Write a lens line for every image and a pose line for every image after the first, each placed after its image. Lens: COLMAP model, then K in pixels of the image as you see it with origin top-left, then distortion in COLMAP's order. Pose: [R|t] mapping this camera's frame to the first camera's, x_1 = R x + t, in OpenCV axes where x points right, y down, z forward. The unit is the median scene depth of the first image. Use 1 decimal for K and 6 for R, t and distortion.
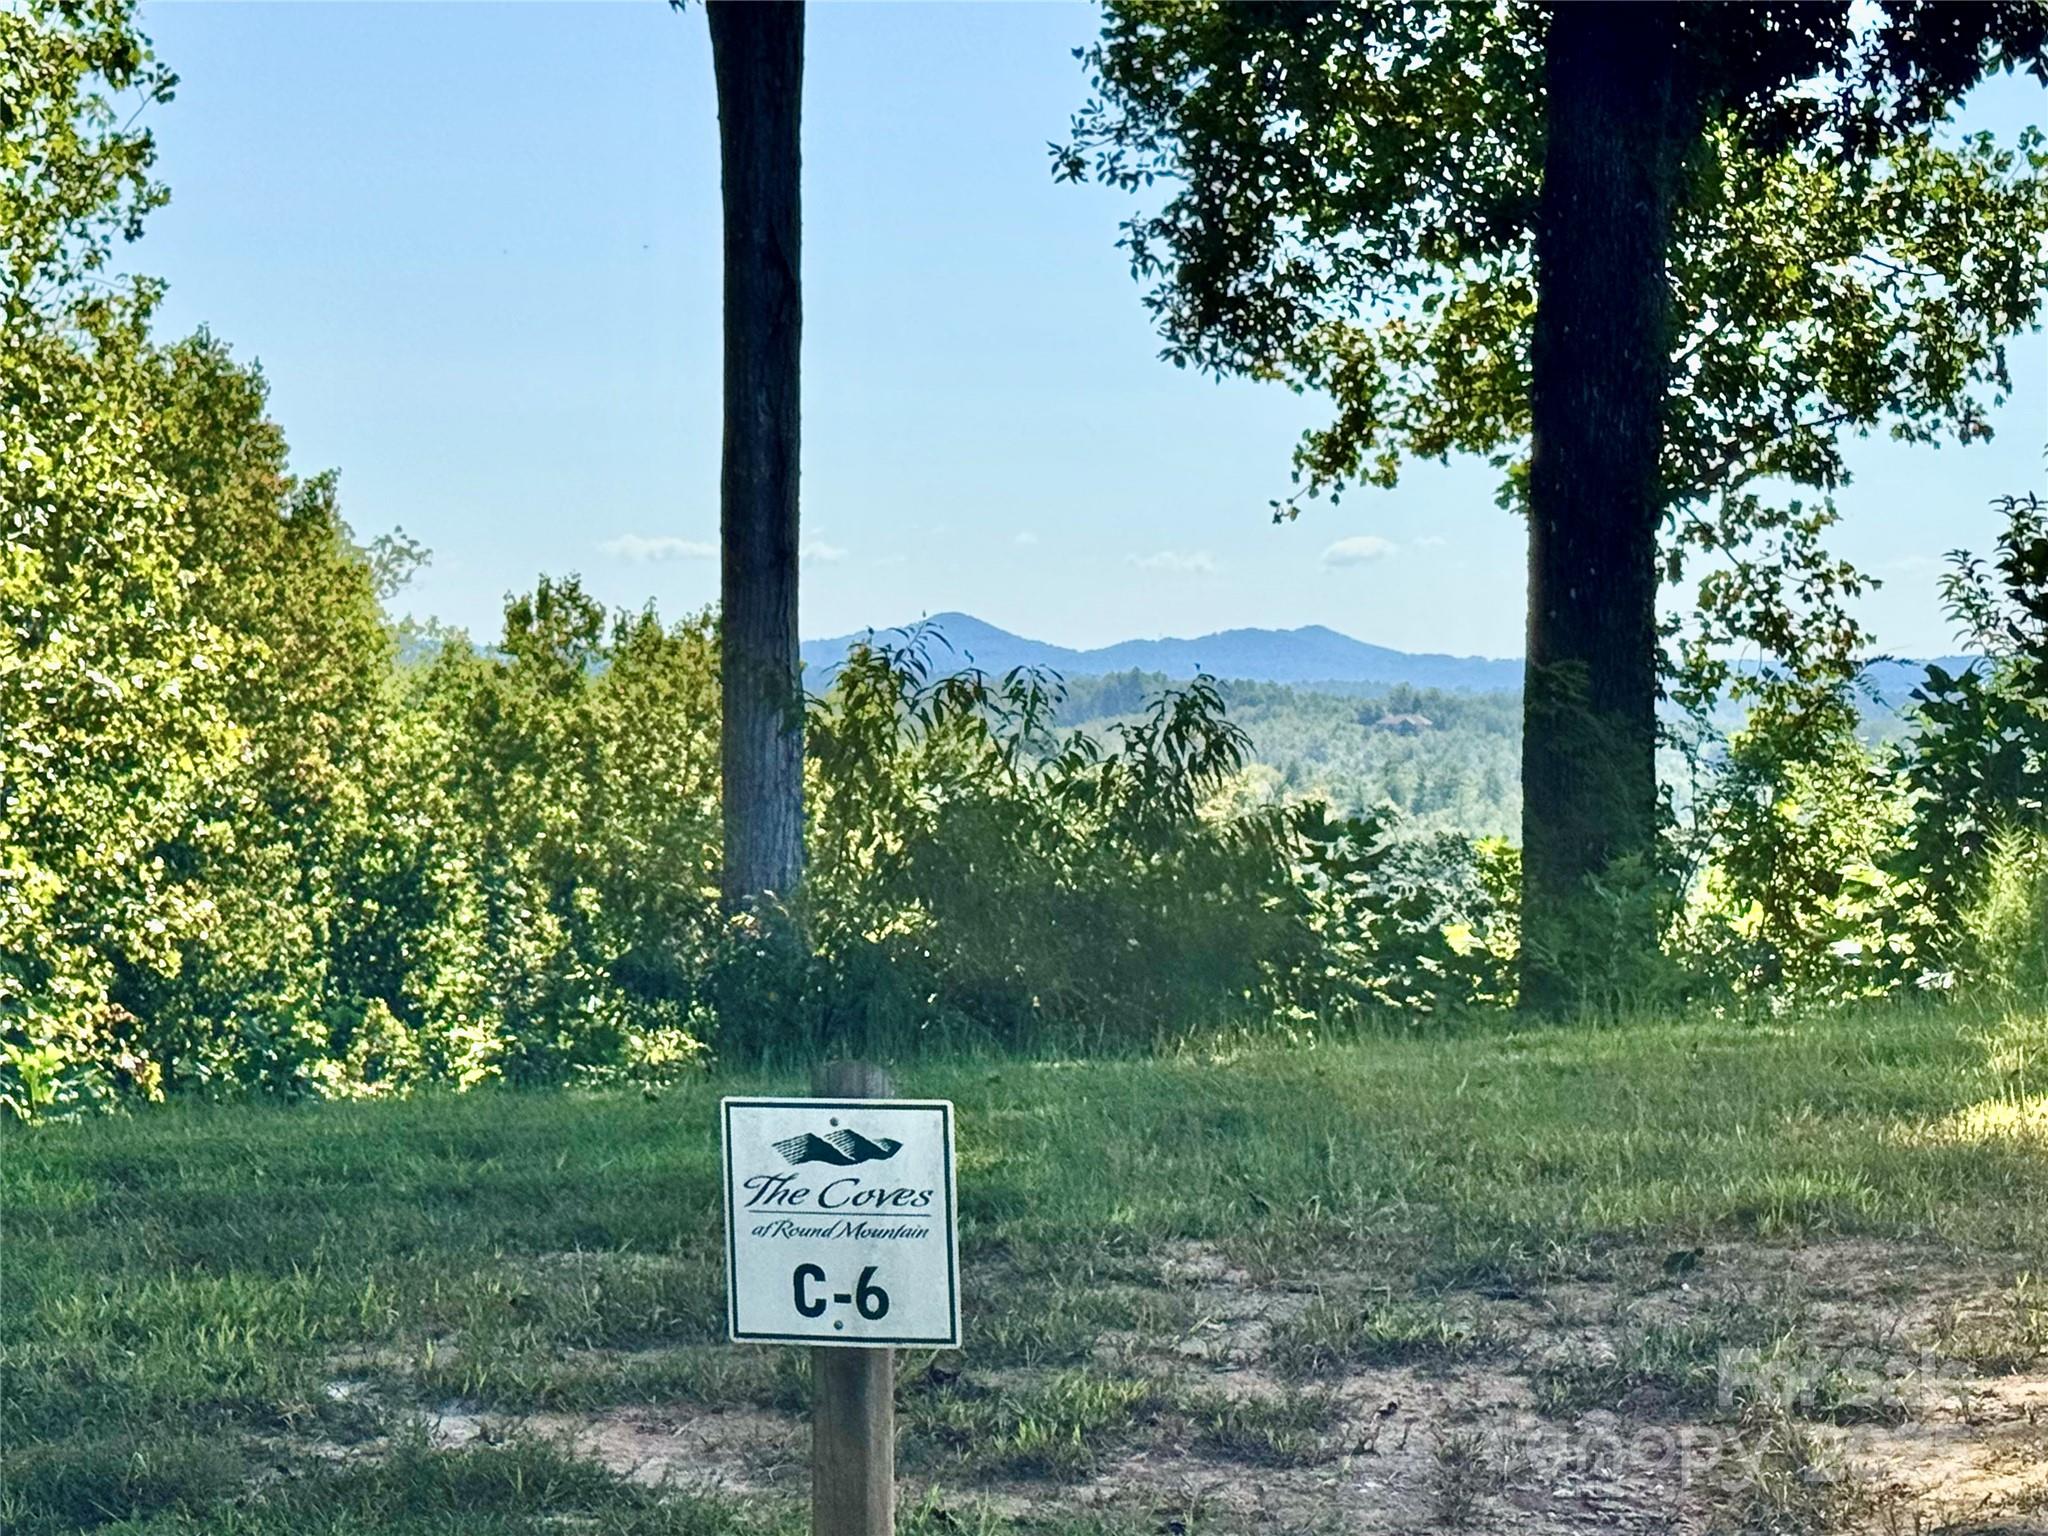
lens RADIAL K [[4865.9, 0, 1018.7], [0, 4865.9, 743.2], [0, 0, 1]] dist [0.107425, 0.000000]
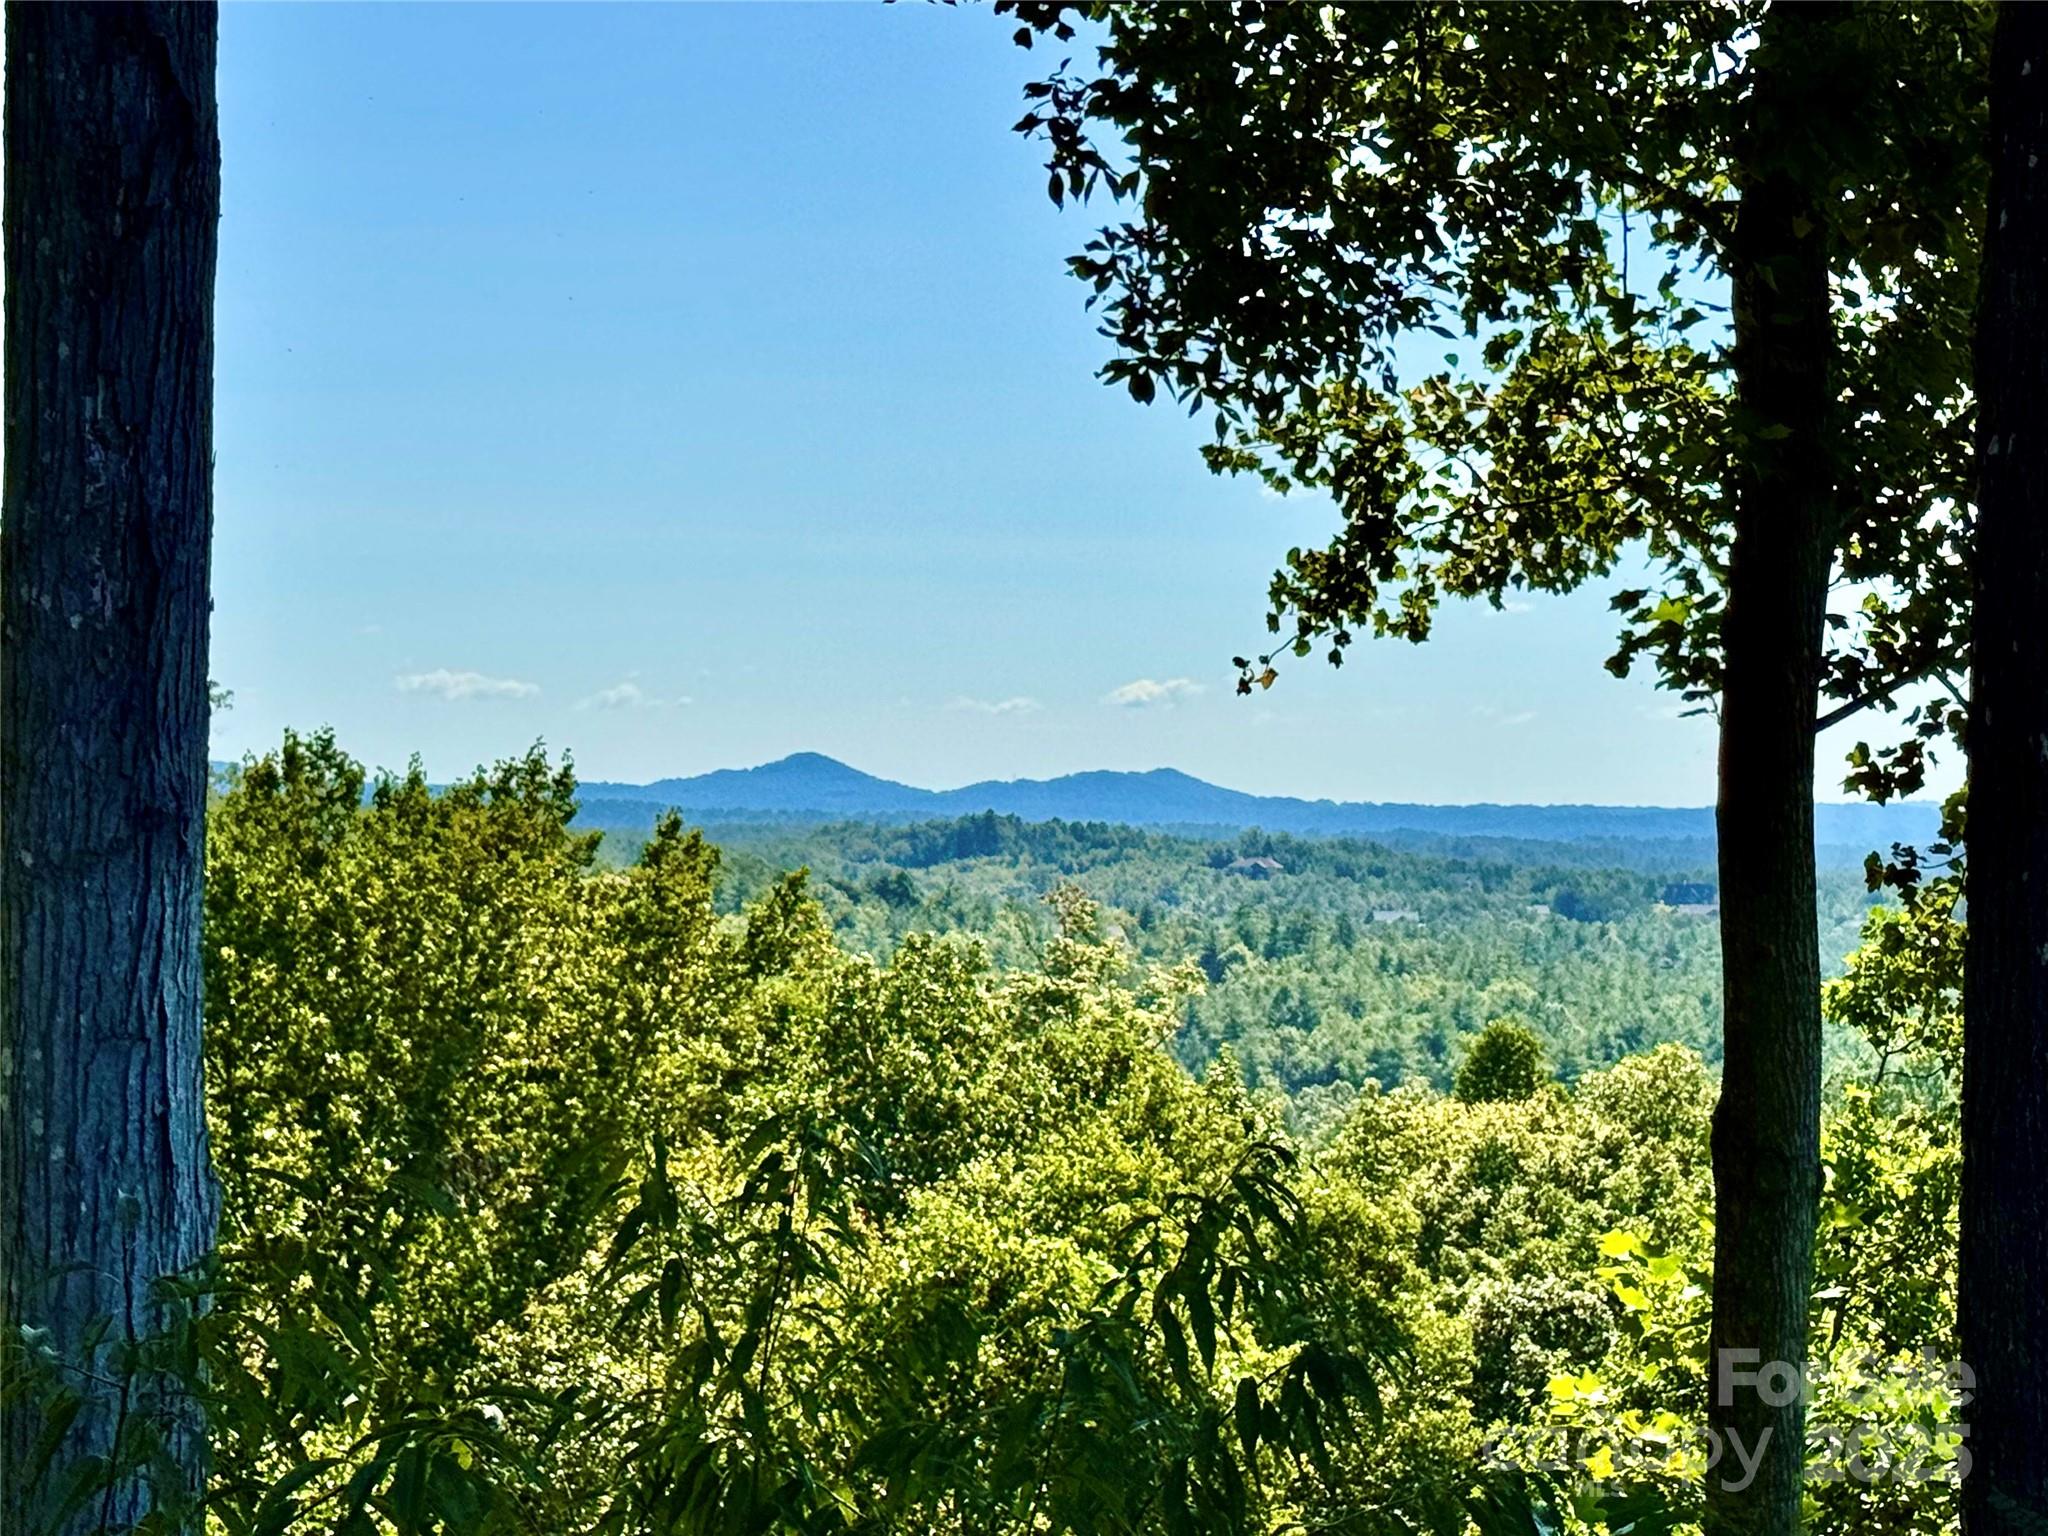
lens RADIAL K [[4784.0, 0, 1141.1], [0, 4784.0, 819.5], [0, 0, 1]] dist [-0.026694, 0.000000]
pose [[0.998402, 0.008111, 0.055932, 0.004764], [-0.007395, 0.999888, -0.013001, -0.022086], [-0.056031, 0.012566, 0.998350, 0.402275]]
